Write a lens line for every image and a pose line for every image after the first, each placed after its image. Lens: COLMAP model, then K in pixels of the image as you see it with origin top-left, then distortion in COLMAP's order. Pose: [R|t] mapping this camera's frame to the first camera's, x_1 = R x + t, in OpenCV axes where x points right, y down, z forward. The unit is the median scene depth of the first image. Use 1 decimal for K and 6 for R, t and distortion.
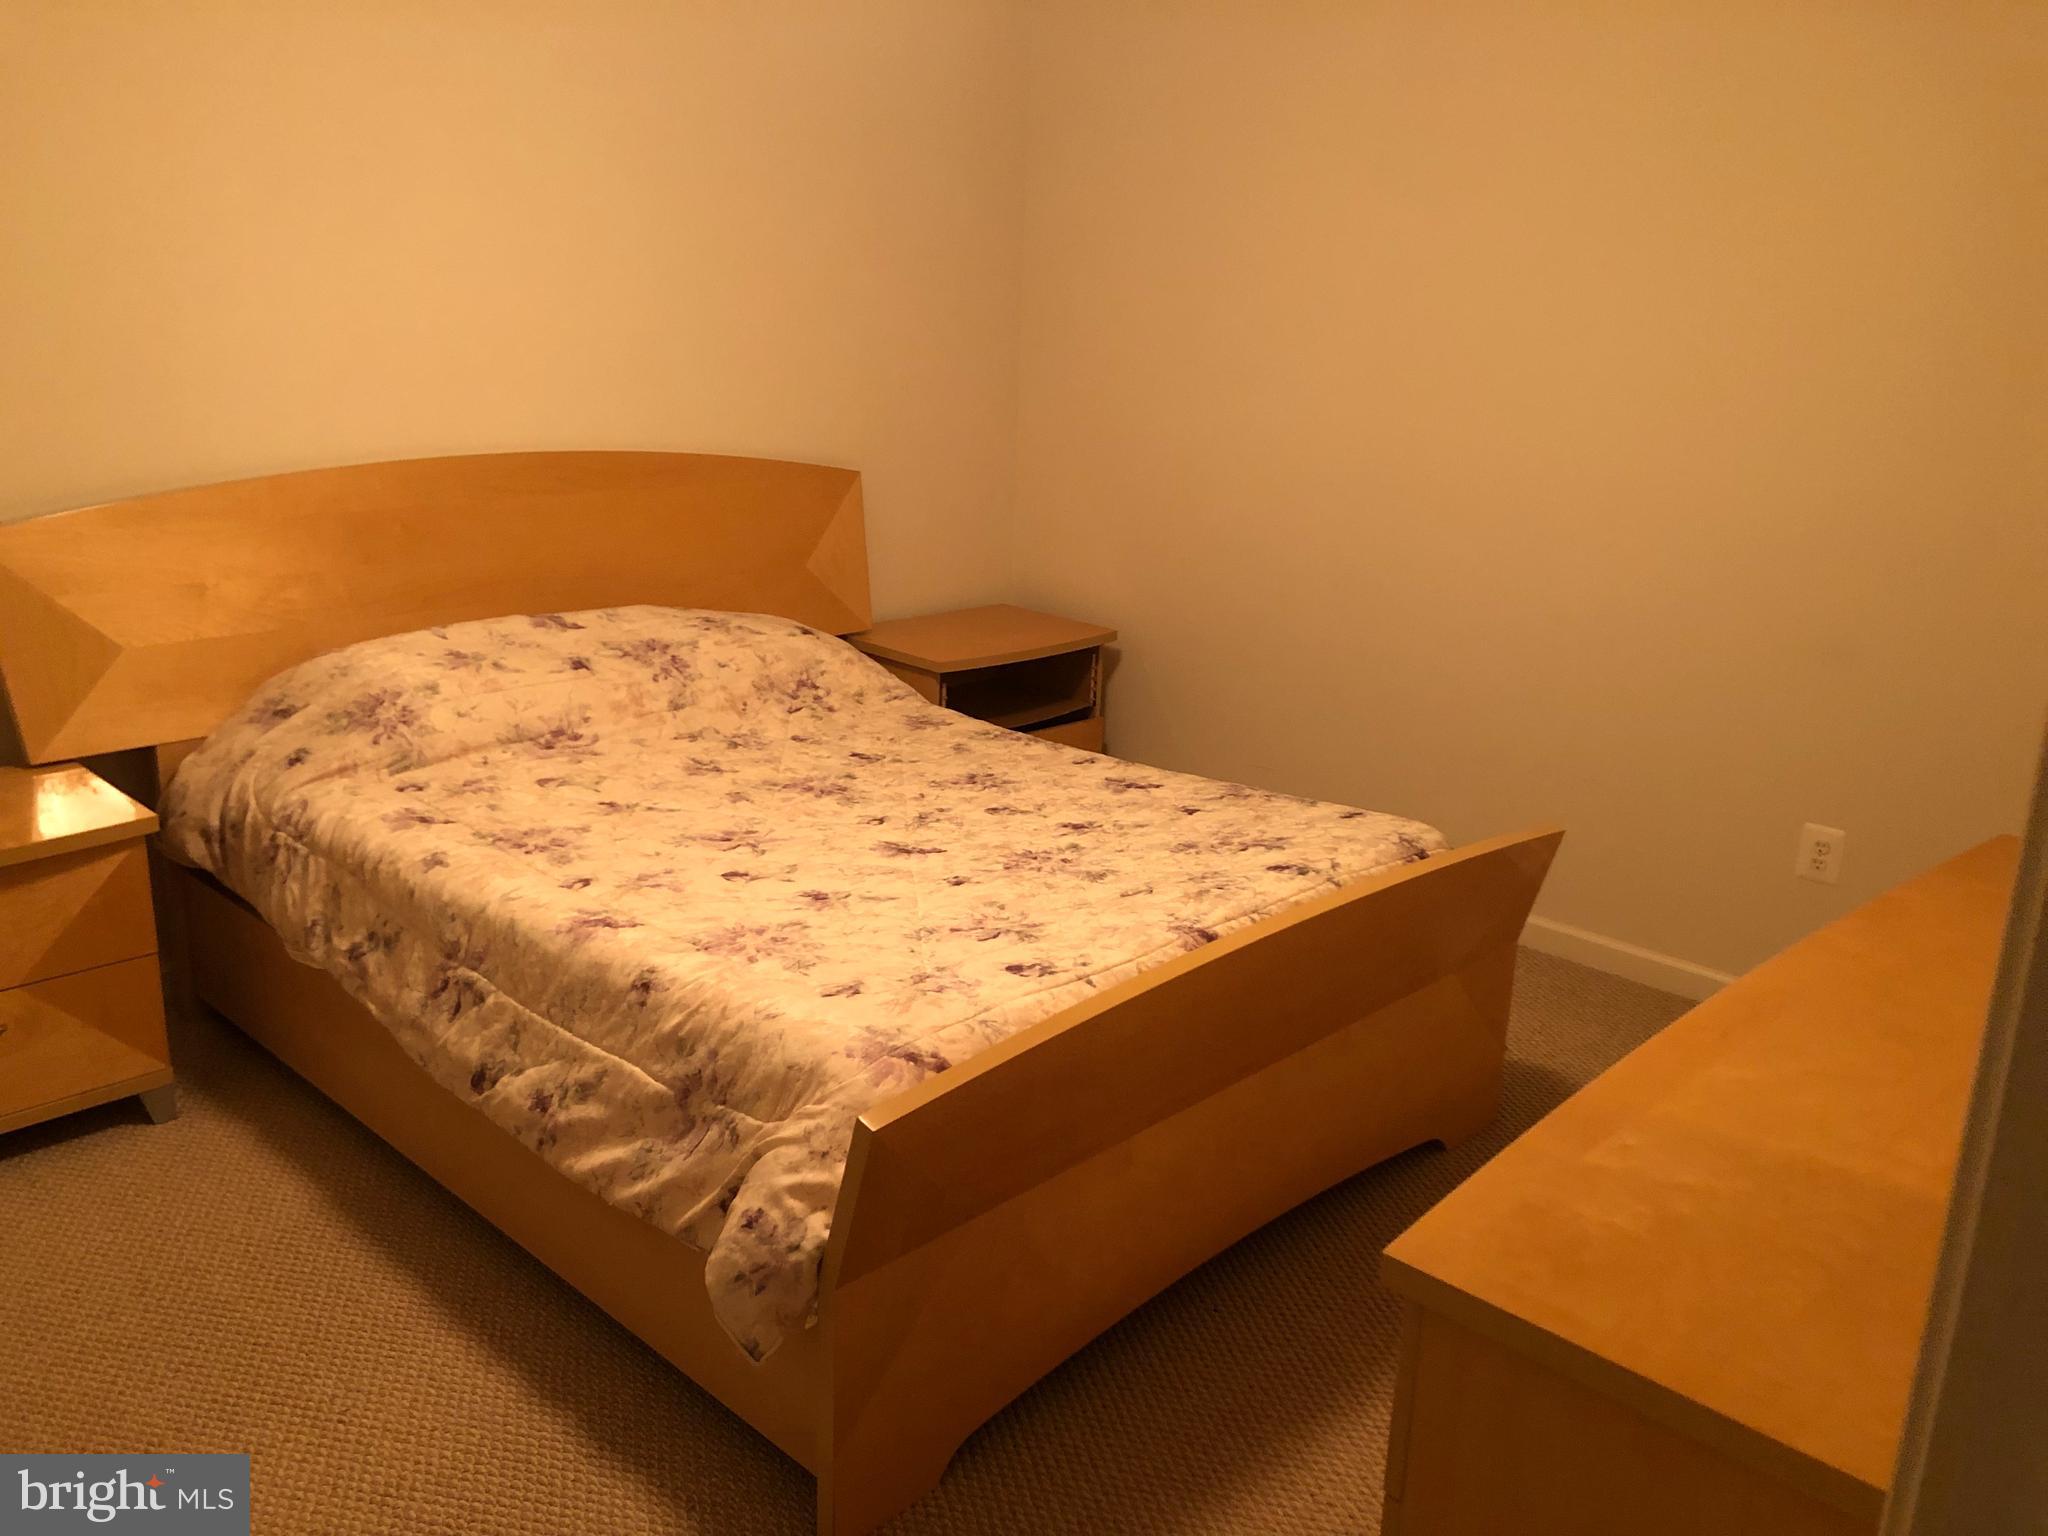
lens RADIAL K [[1677.7, 0, 1010.2], [0, 1677.7, 733.3], [0, 0, 1]] dist [0.021790, -0.020028]
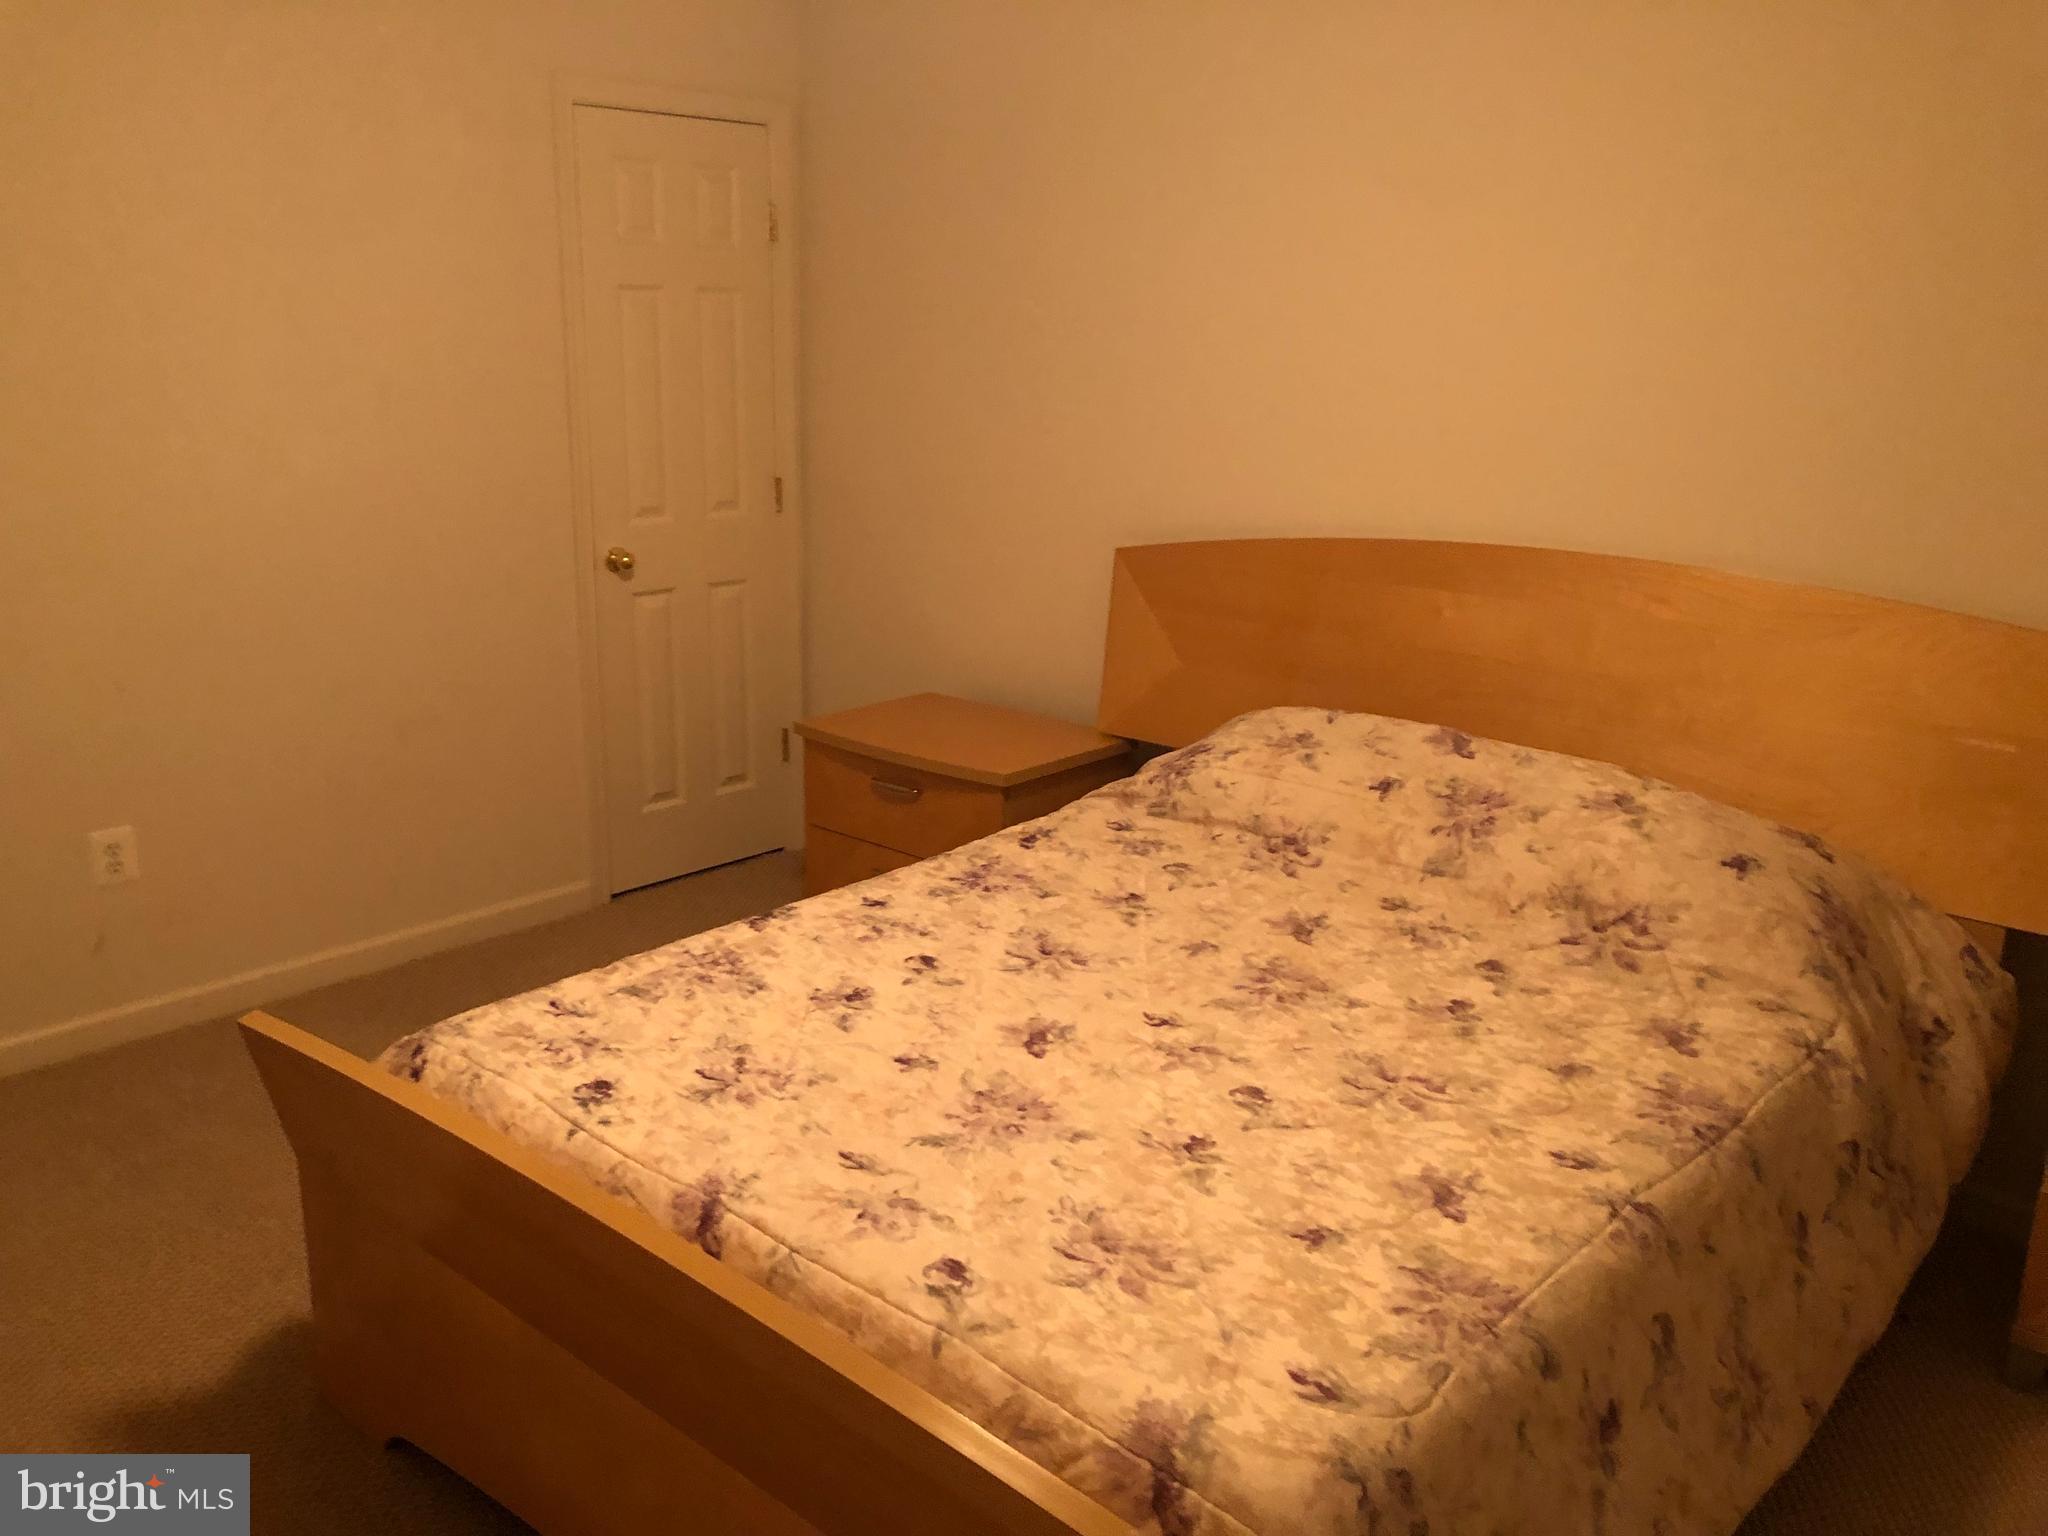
lens RADIAL K [[1677.7, 0, 1010.2], [0, 1677.7, 733.3], [0, 0, 1]] dist [0.021790, -0.020028]
pose [[0.011439, 0.190337, -0.981652, 0.603328], [-0.275345, 0.944363, 0.179898, -0.177782], [0.961278, 0.268235, 0.063211, 0.822369]]
